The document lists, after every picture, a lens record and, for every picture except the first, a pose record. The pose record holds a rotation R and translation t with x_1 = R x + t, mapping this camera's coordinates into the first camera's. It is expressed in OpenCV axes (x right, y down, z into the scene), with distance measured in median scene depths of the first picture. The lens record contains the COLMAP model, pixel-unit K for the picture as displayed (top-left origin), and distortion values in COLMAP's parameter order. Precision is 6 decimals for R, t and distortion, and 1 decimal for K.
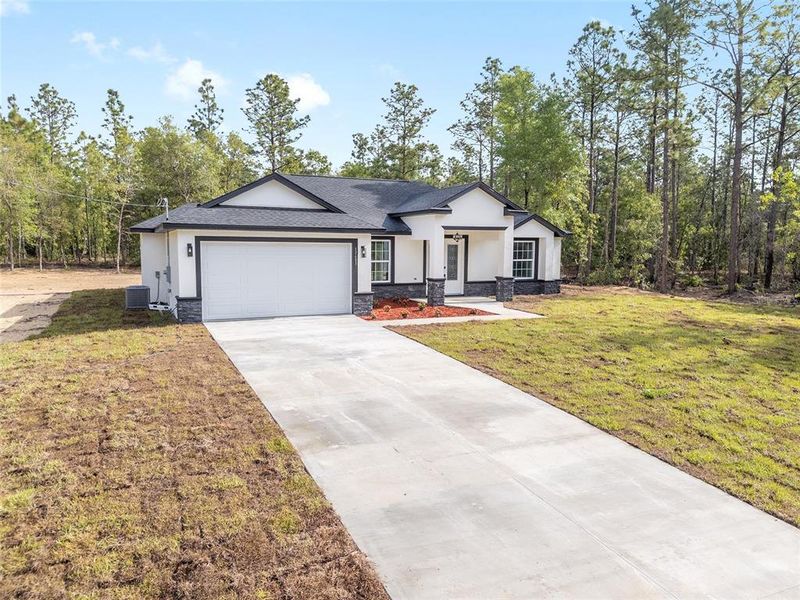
lens RADIAL K [[588.1, 0, 400.0], [0, 588.1, 300.0], [0, 0, 1]] dist [0.070687, -0.073017]
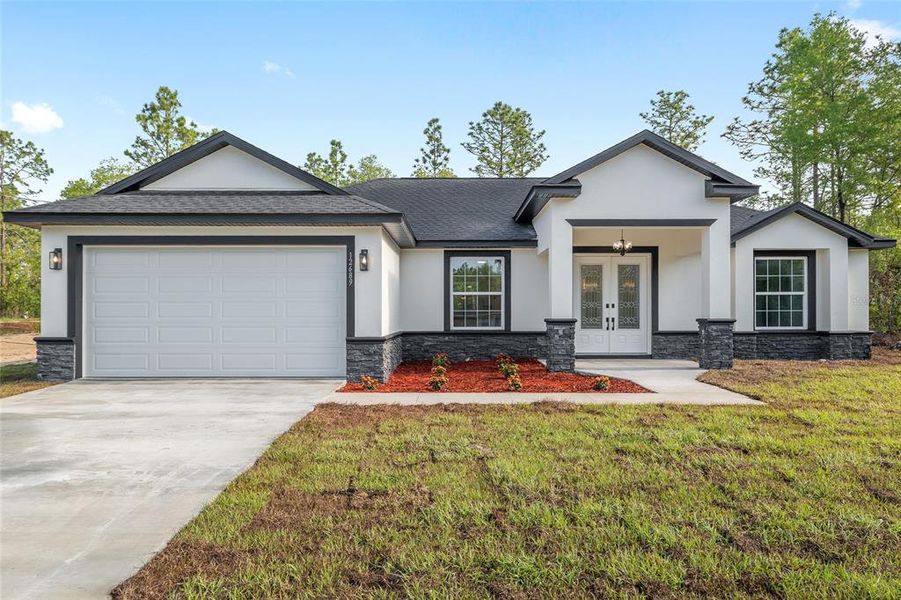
lens RADIAL K [[621.0, 0, 451.3], [0, 621.0, 308.9], [0, 0, 1]] dist [-0.004168, -0.001380]
pose [[0.908902, -0.011369, -0.416855, 0.171746], [-0.032491, 0.994659, -0.097971, 0.009646], [0.415743, 0.102590, 0.903678, 0.381438]]
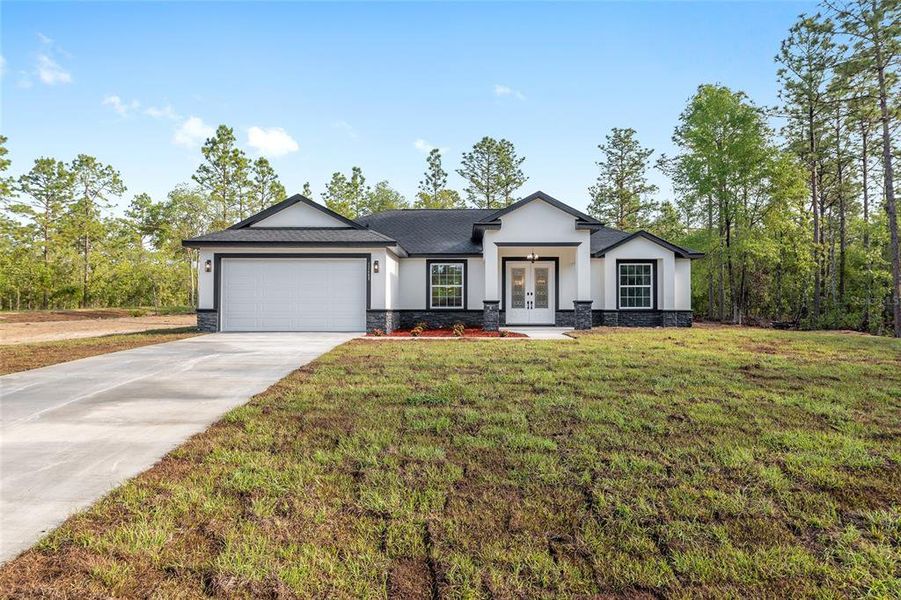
lens RADIAL K [[567.7, 0, 449.3], [0, 567.7, 297.4], [0, 0, 1]] dist [-0.004626, -0.001762]
pose [[0.901221, -0.014390, -0.433120, 0.318287], [-0.036585, 0.993354, -0.109130, 0.046059], [0.431812, 0.114196, 0.894705, 0.163532]]
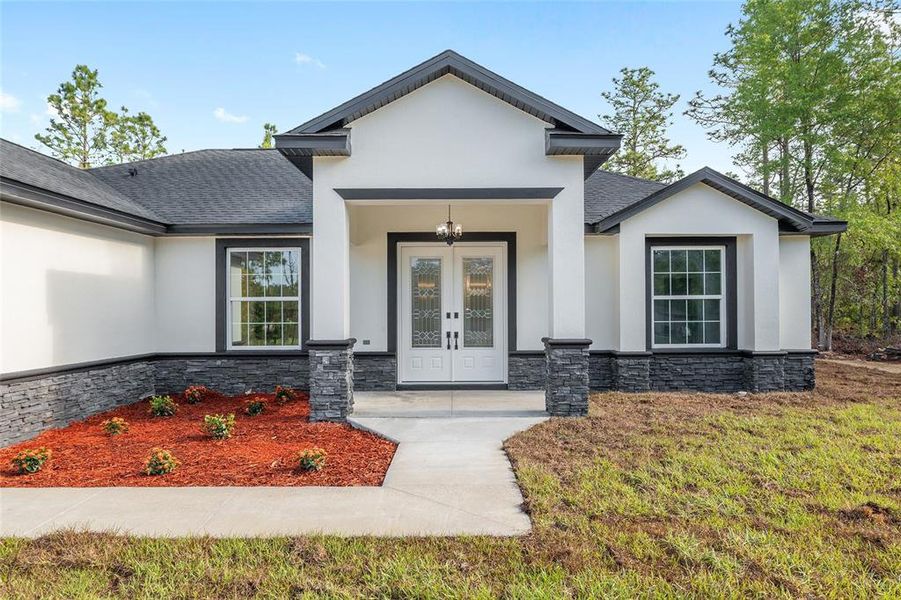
lens RADIAL K [[619.9, 0, 453.6], [0, 619.9, 302.0], [0, 0, 1]] dist [-0.000128, -0.001574]
pose [[0.910249, -0.015965, -0.413754, 0.235172], [-0.028605, 0.994444, -0.101302, -0.020356], [0.413073, 0.104045, 0.904735, 0.581021]]
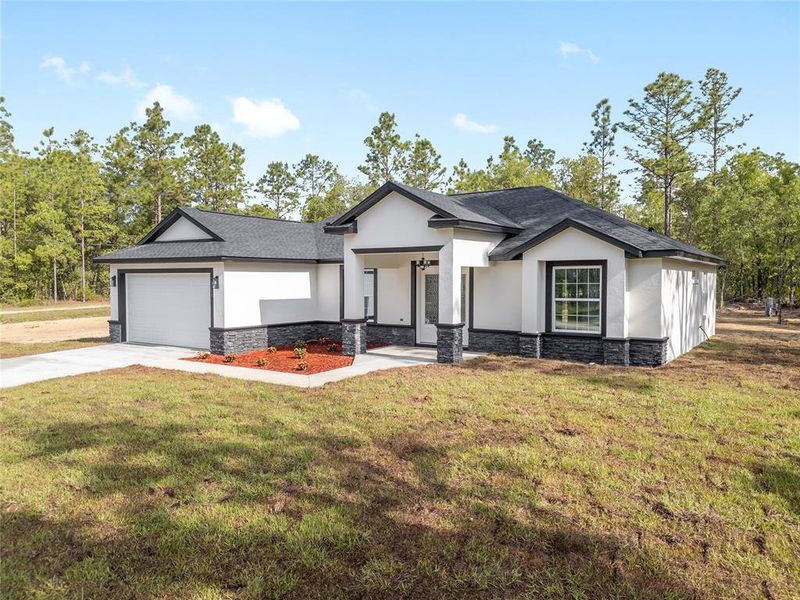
lens RADIAL K [[588.1, 0, 400.0], [0, 588.1, 300.0], [0, 0, 1]] dist [0.070687, -0.073017]
pose [[0.512885, 0.024024, -0.858121, 0.613151], [-0.077282, 0.996842, -0.018283, -0.043390], [0.854972, 0.075694, 0.513121, 0.556826]]
